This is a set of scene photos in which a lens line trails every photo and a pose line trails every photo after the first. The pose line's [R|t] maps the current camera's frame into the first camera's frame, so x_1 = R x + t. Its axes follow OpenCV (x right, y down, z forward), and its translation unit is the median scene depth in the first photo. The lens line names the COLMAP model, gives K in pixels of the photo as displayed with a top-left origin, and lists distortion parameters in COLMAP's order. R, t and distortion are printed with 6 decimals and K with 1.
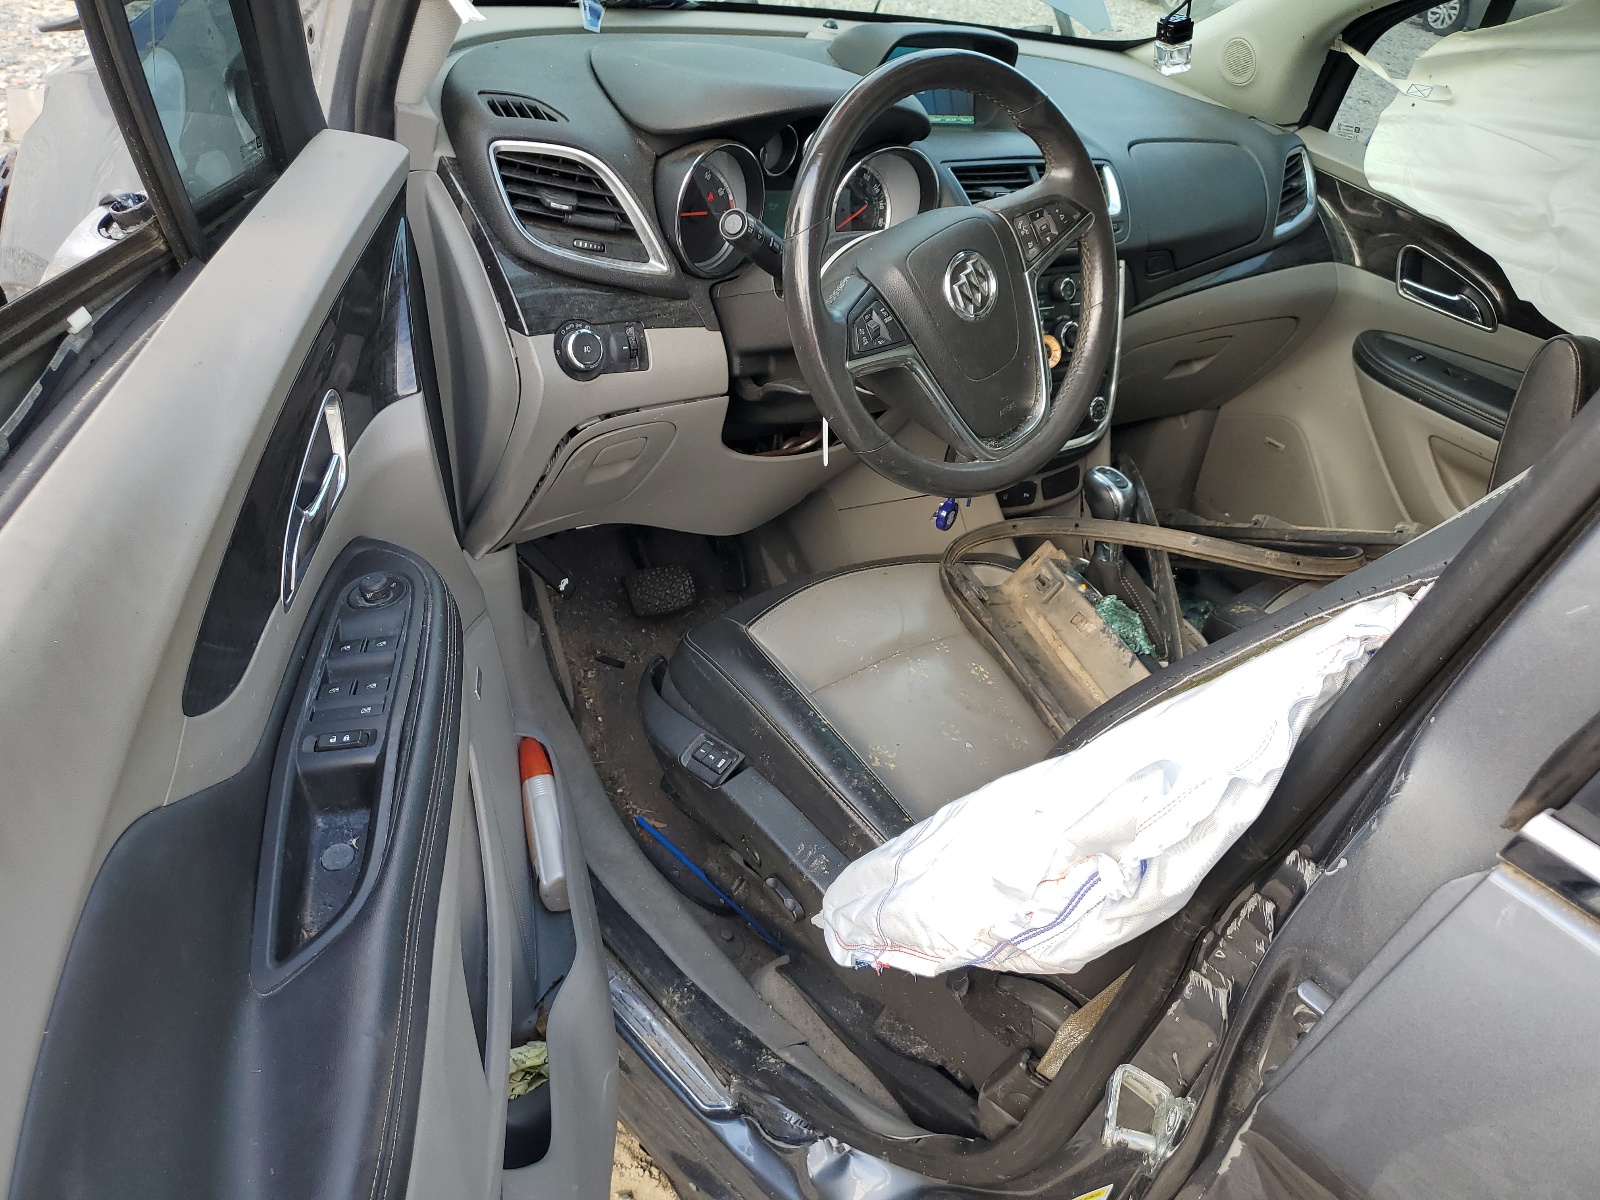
lens RADIAL K [[1272.5, 0, 800.4], [0, 1272.5, 598.2], [0, 0, 1]] dist [-0.003268, -0.001059]
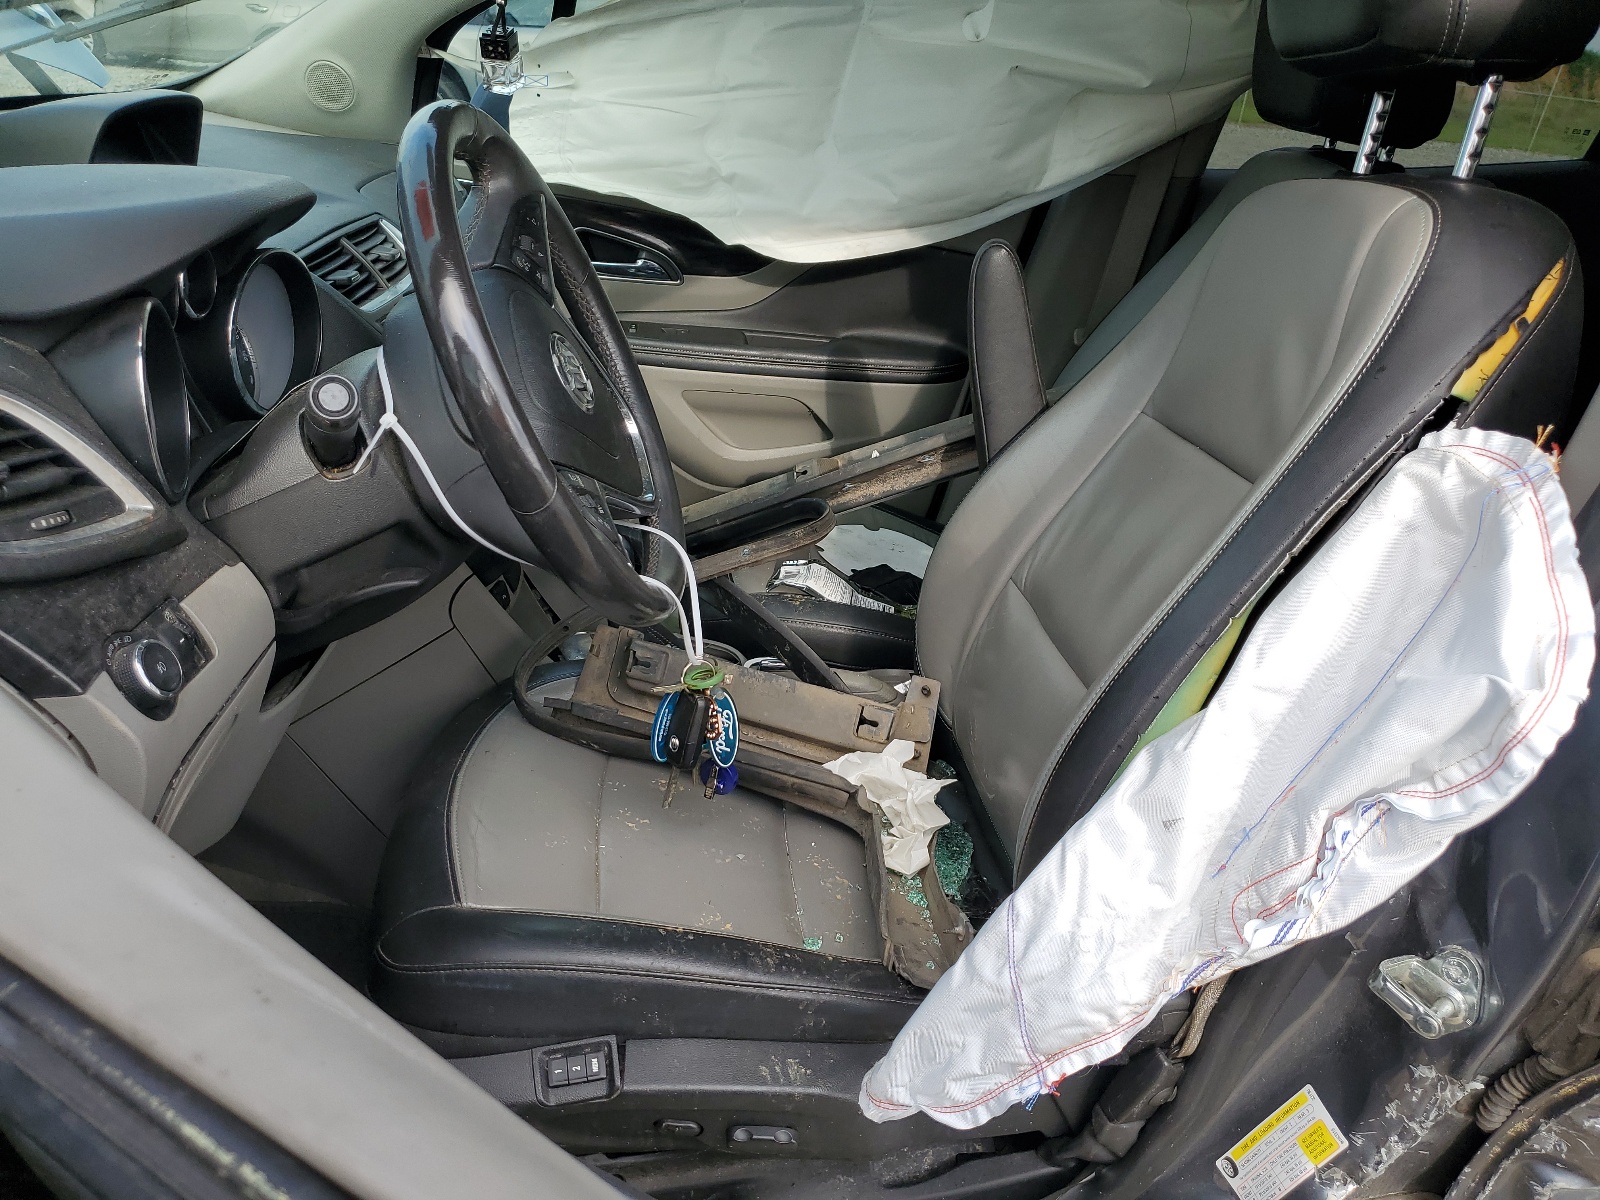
lens RADIAL K [[1272.5, 0, 800.4], [0, 1272.5, 598.2], [0, 0, 1]] dist [-0.003268, -0.001059]
pose [[0.568804, -0.440652, 0.694469, -0.391950], [0.446151, 0.874652, 0.189561, -0.198238], [-0.690949, 0.202015, 0.694103, 0.342920]]
